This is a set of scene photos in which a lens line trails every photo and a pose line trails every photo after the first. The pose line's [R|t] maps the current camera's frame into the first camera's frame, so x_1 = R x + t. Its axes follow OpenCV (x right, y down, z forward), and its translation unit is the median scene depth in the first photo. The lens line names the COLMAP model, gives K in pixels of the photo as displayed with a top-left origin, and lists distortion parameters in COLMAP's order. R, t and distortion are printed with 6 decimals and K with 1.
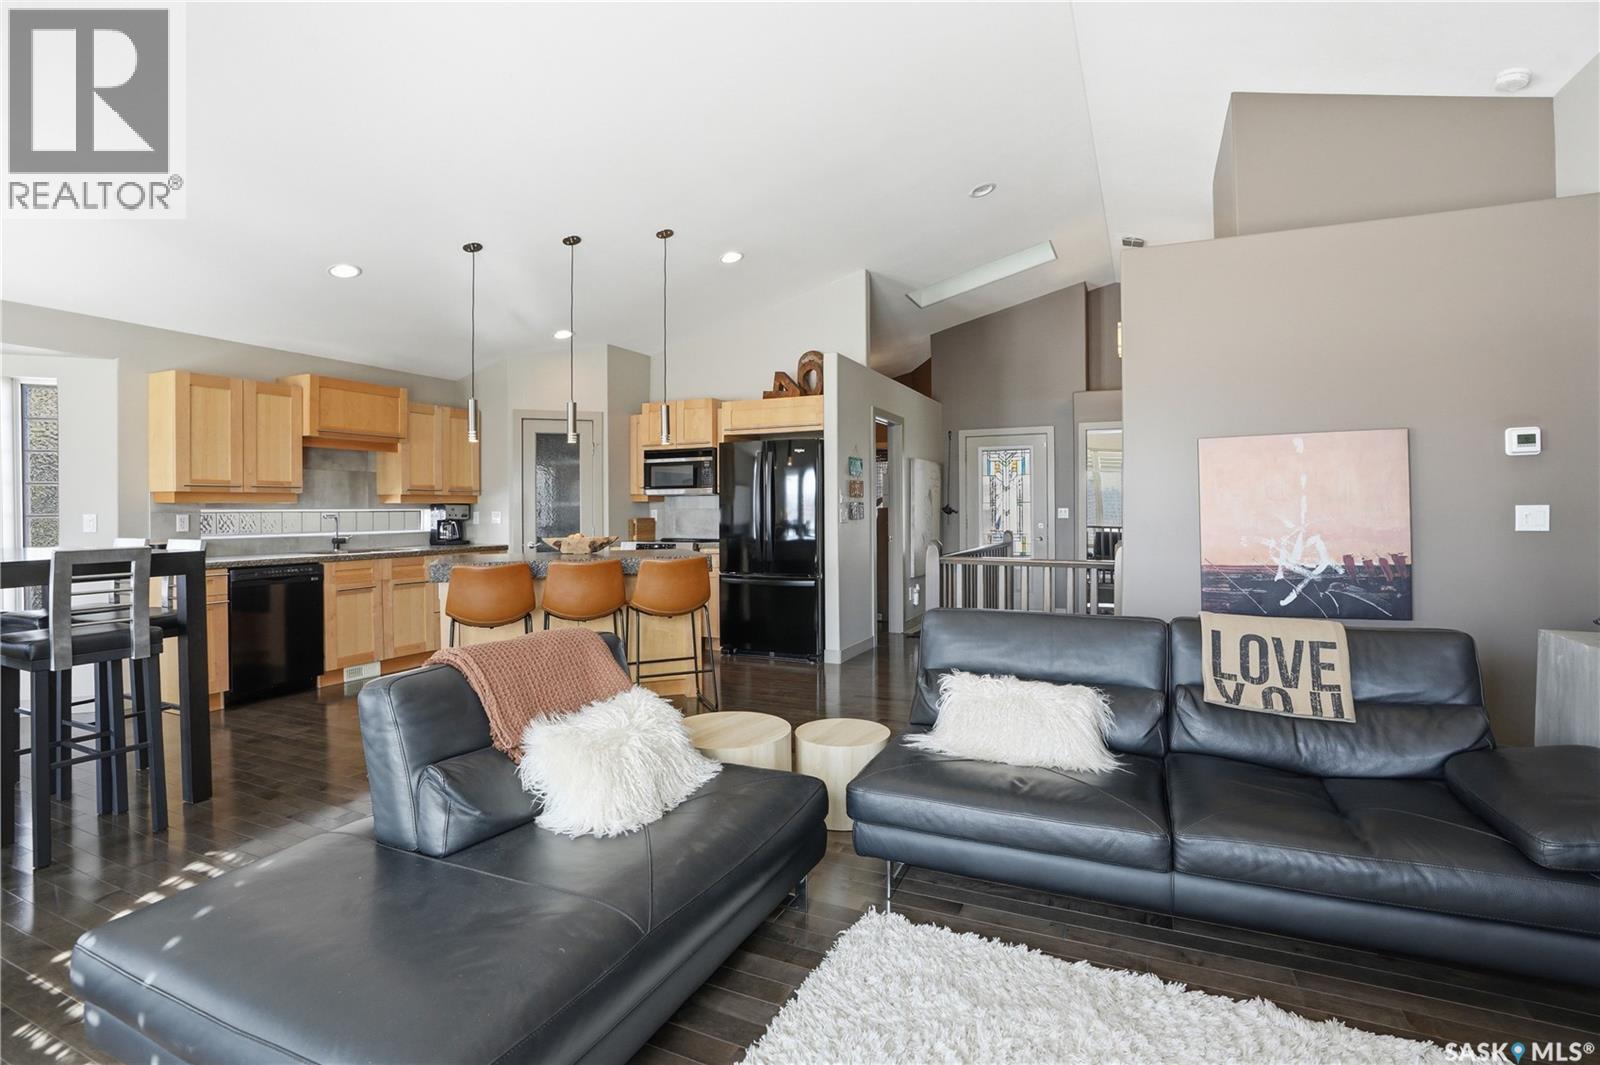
lens RADIAL K [[766.9, 0, 782.6], [0, 766.9, 510.5], [0, 0, 1]] dist [-0.037314, 0.009850]
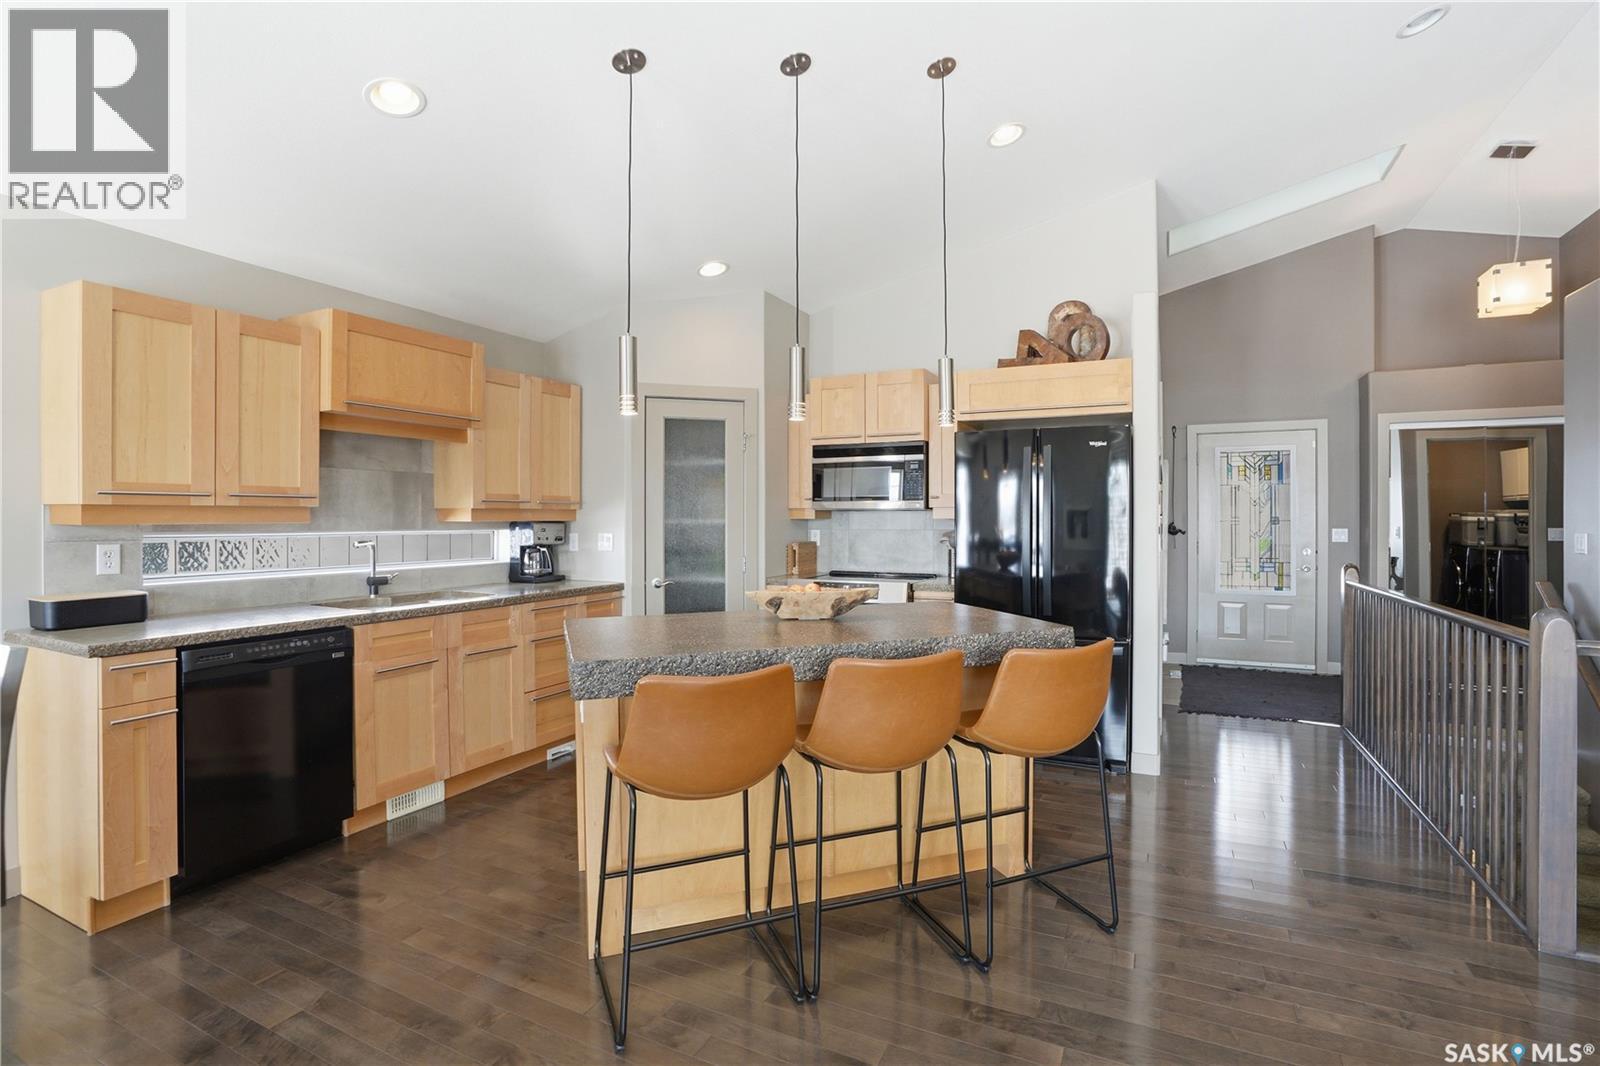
lens RADIAL K [[766.9, 0, 797.2], [0, 766.9, 519.6], [0, 0, 1]] dist [-0.037314, 0.009850]
pose [[0.999853, 0.005170, -0.016317, -0.223590], [-0.005174, 0.999987, -0.000250, -0.013351], [0.016316, 0.000335, 0.999867, 0.369973]]
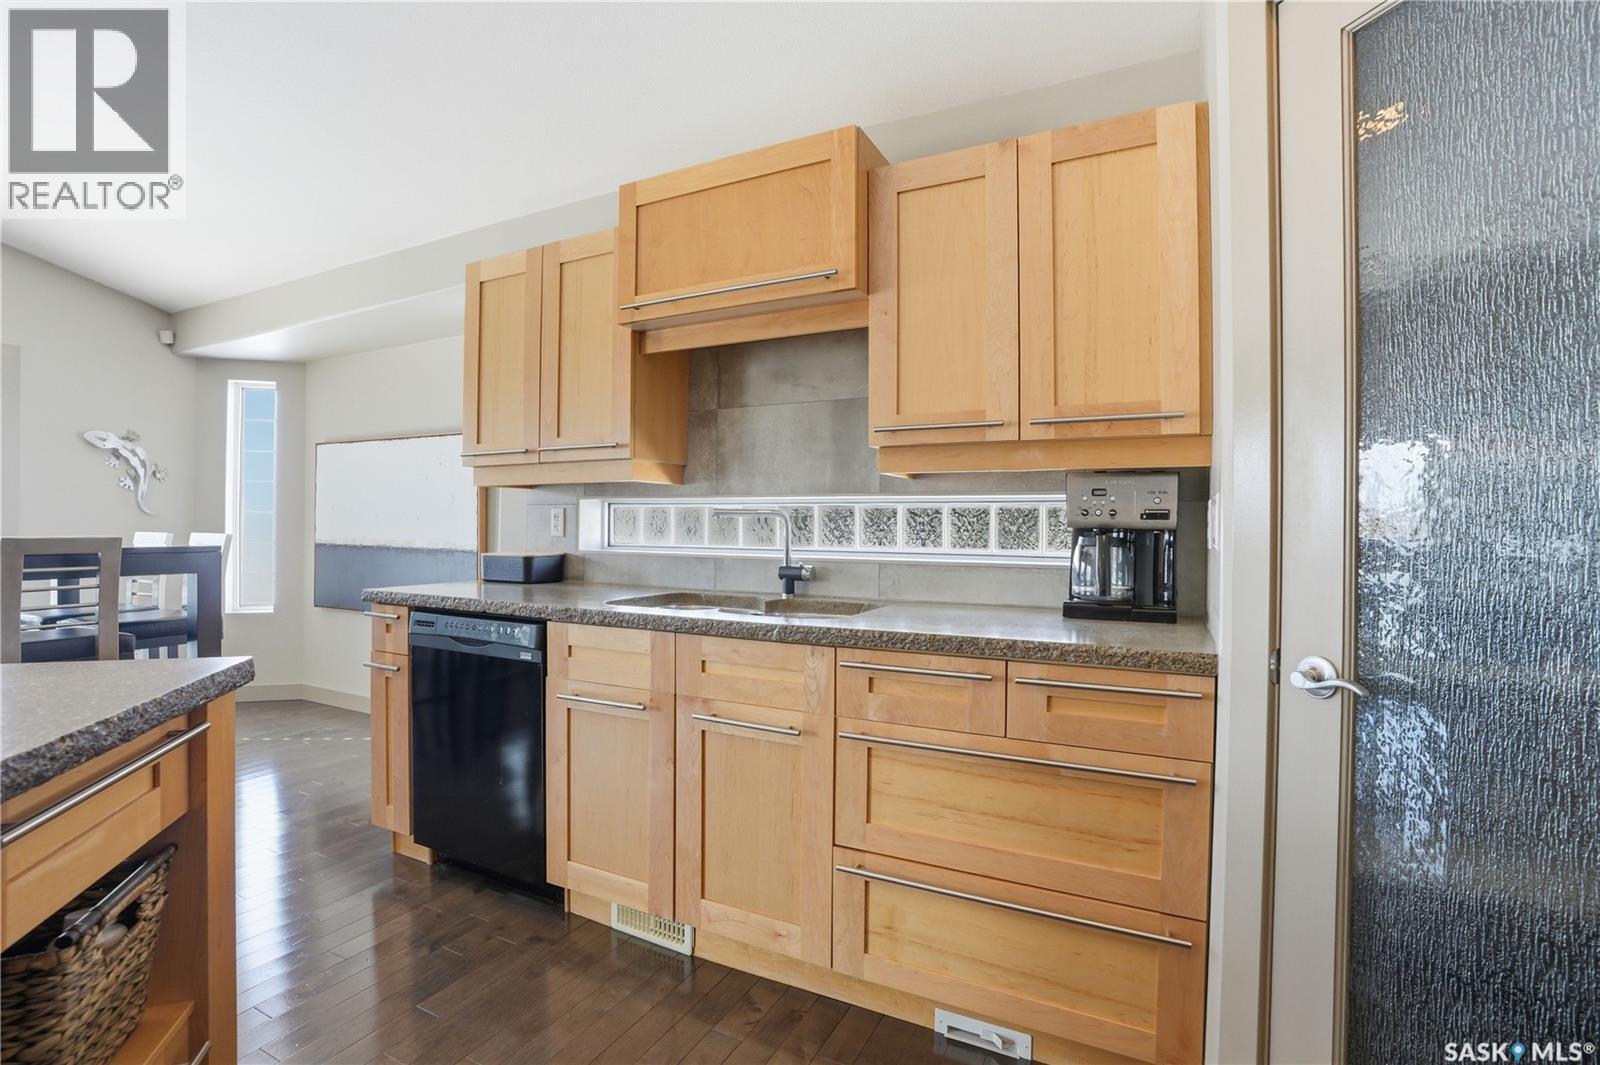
lens RADIAL K [[766.9, 0, 803.1], [0, 766.9, 533.4], [0, 0, 1]] dist [-0.037314, 0.009850]
pose [[-0.066429, 0.022063, -0.997547, -0.173190], [-0.007093, 0.999720, 0.022584, 0.008628], [0.997766, 0.008576, -0.066254, 1.033829]]
